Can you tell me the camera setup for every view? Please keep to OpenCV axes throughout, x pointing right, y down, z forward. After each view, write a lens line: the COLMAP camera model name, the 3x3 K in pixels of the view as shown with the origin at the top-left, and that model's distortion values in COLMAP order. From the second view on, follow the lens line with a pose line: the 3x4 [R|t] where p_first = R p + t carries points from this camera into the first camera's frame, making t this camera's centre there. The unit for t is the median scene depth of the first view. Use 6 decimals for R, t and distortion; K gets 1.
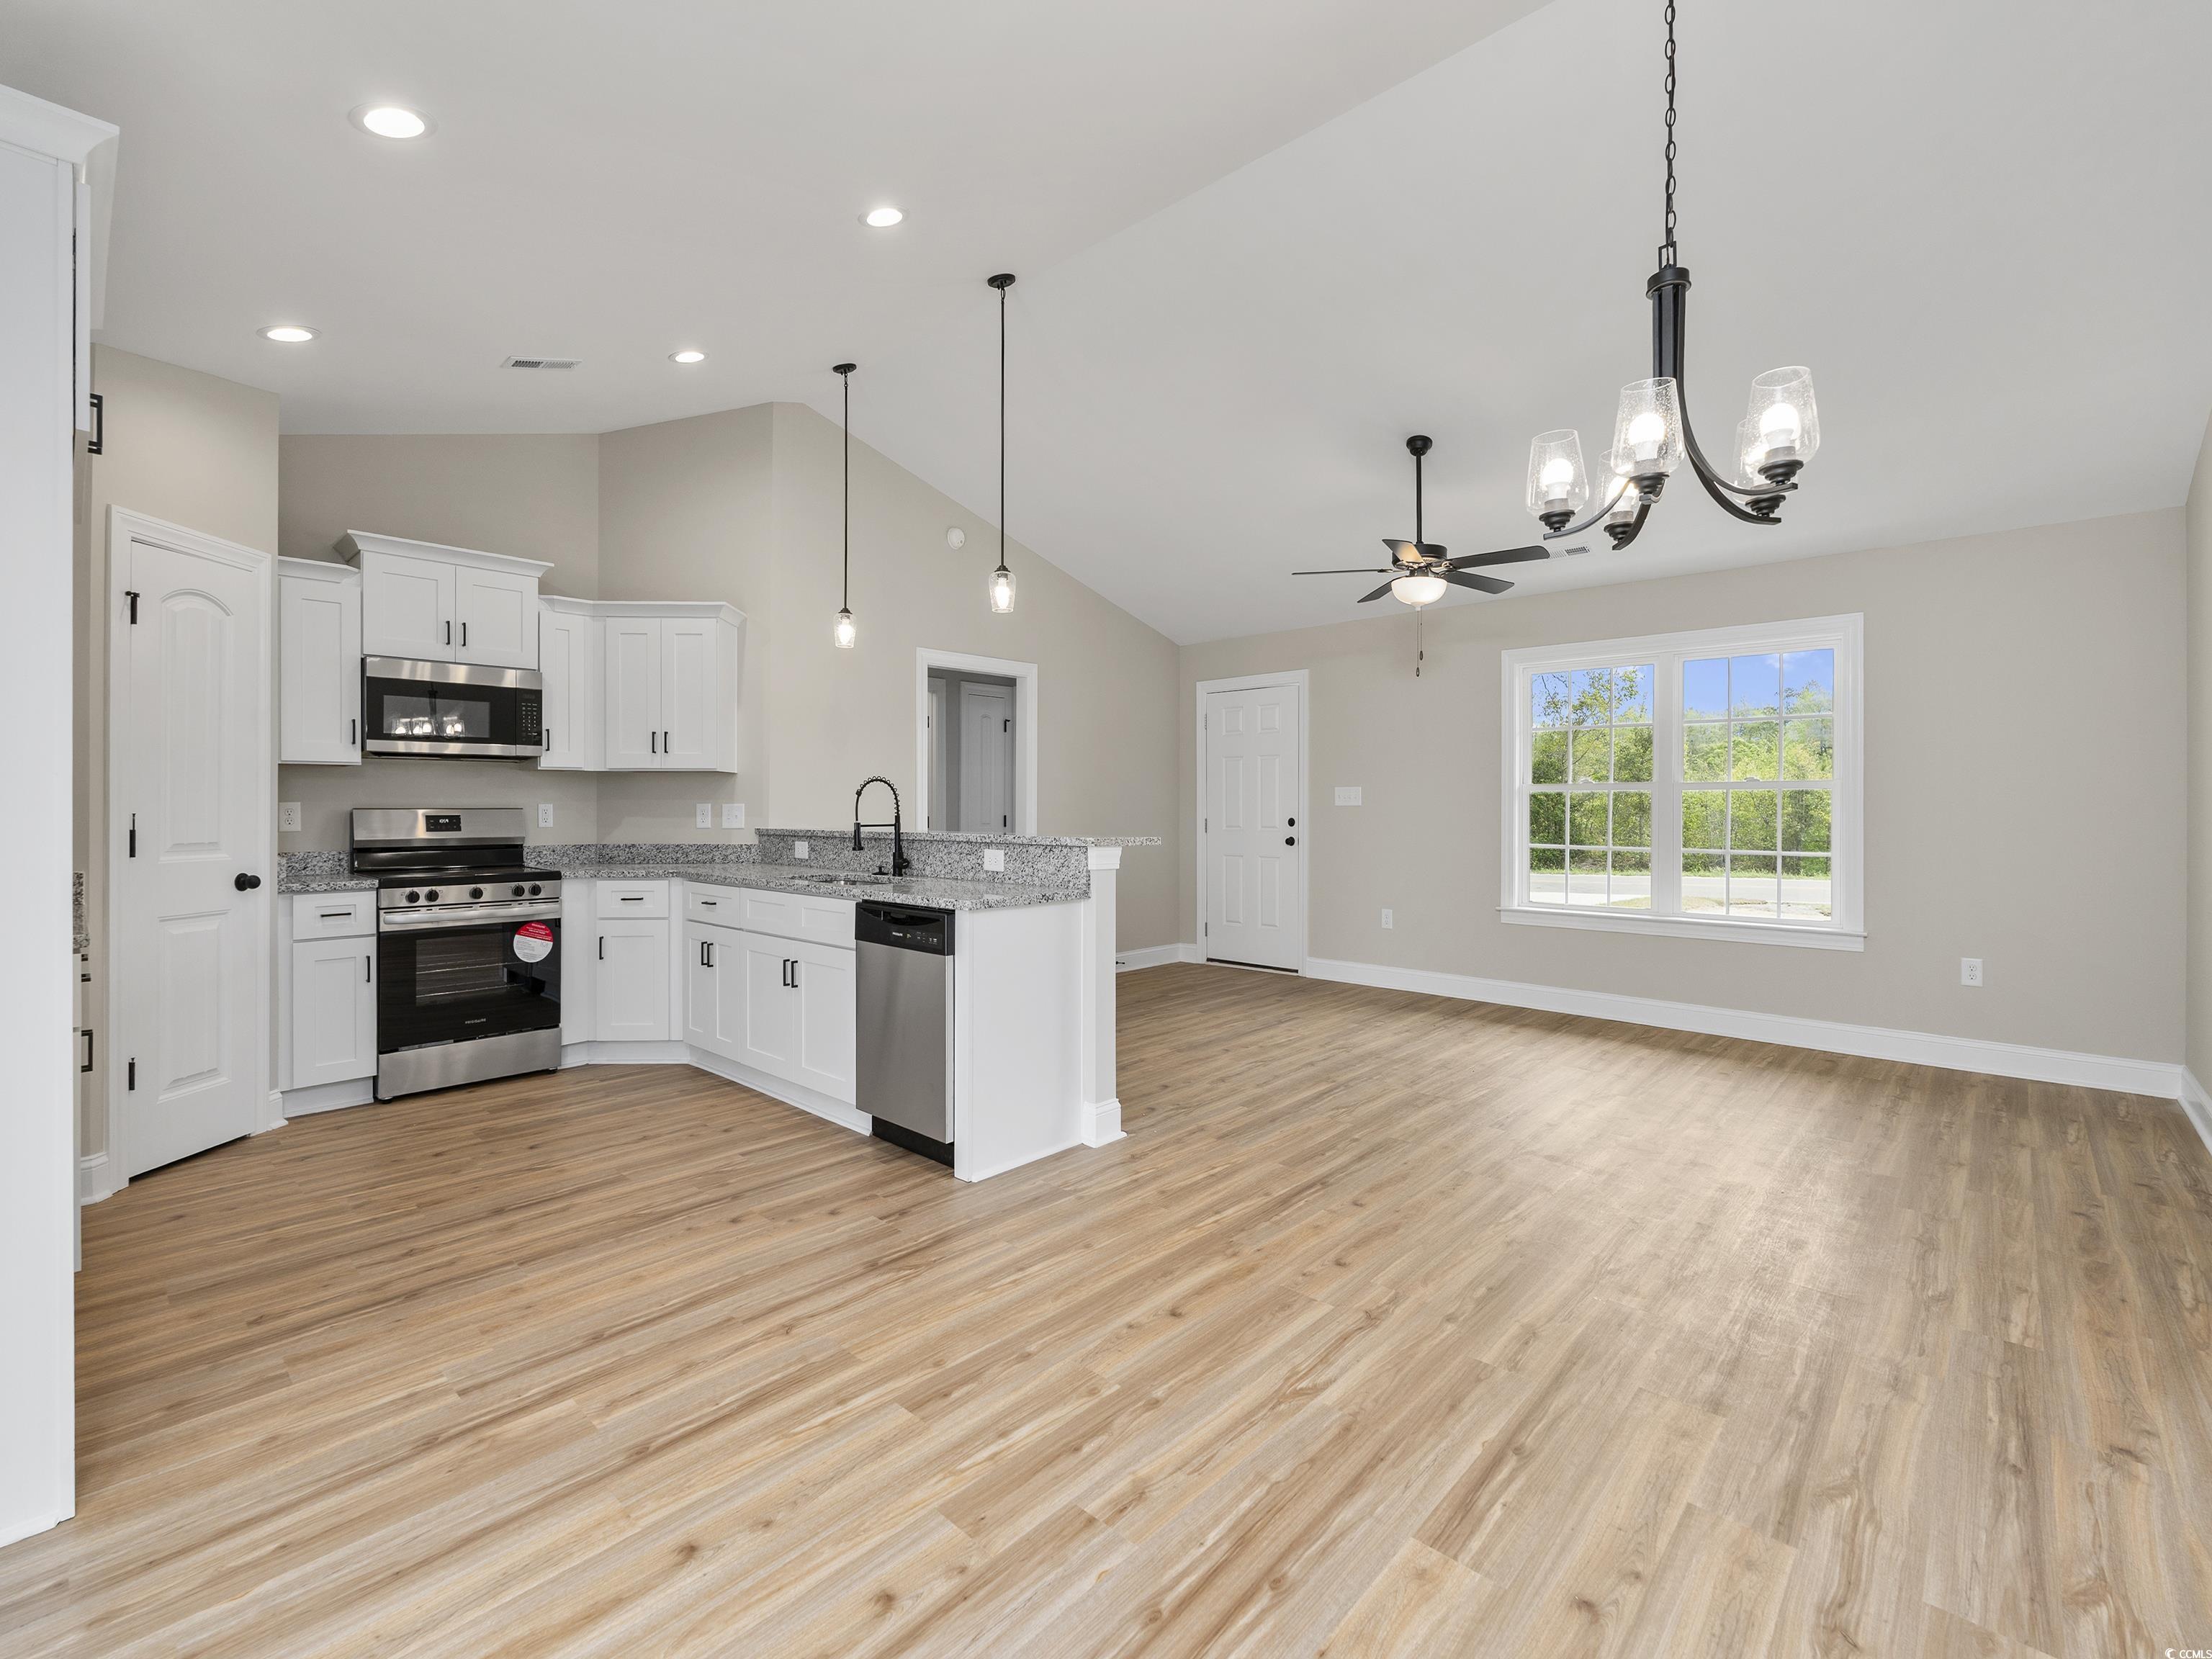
lens RADIAL K [[977.3, 0, 1106.7], [0, 977.3, 803.0], [0, 0, 1]] dist [0.002159, -0.000252]
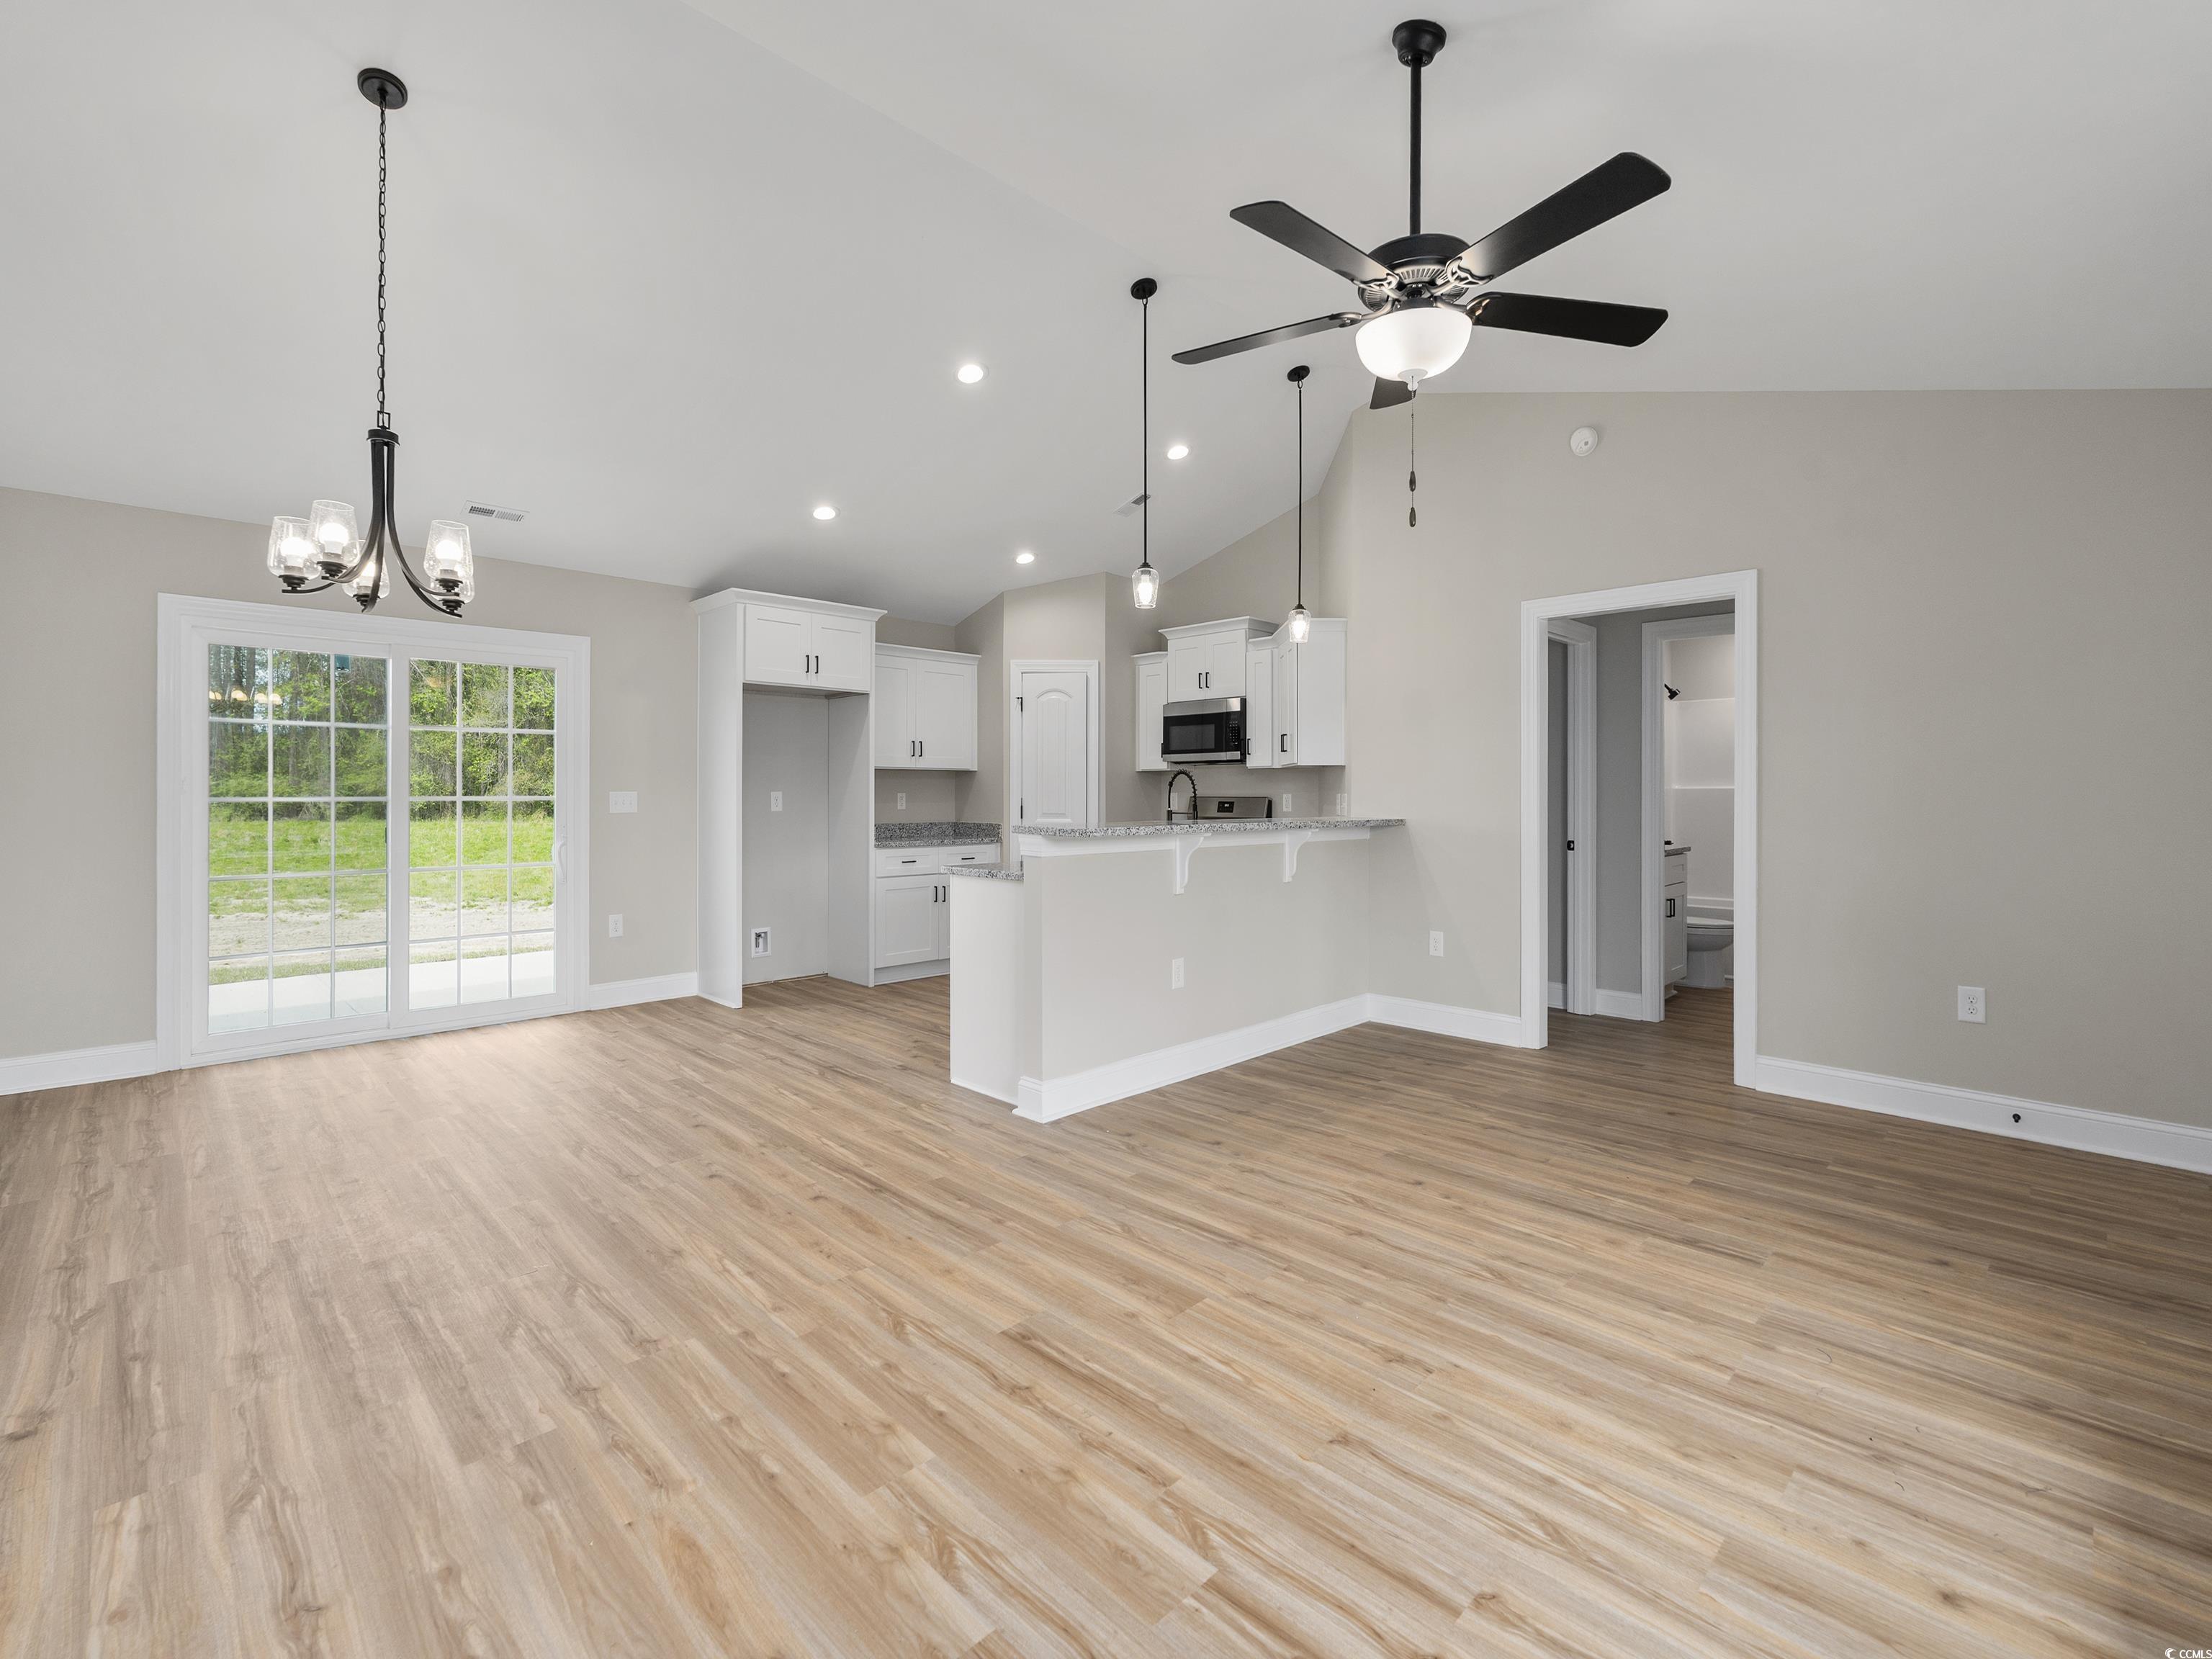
lens RADIAL K [[977.3, 0, 1091.9], [0, 977.3, 779.4], [0, 0, 1]] dist [0.002159, -0.000252]
pose [[-0.053412, -0.016538, -0.998436, 0.947143], [0.002025, 0.999859, -0.016670, 0.004237], [0.998570, -0.002912, -0.053371, 1.021236]]
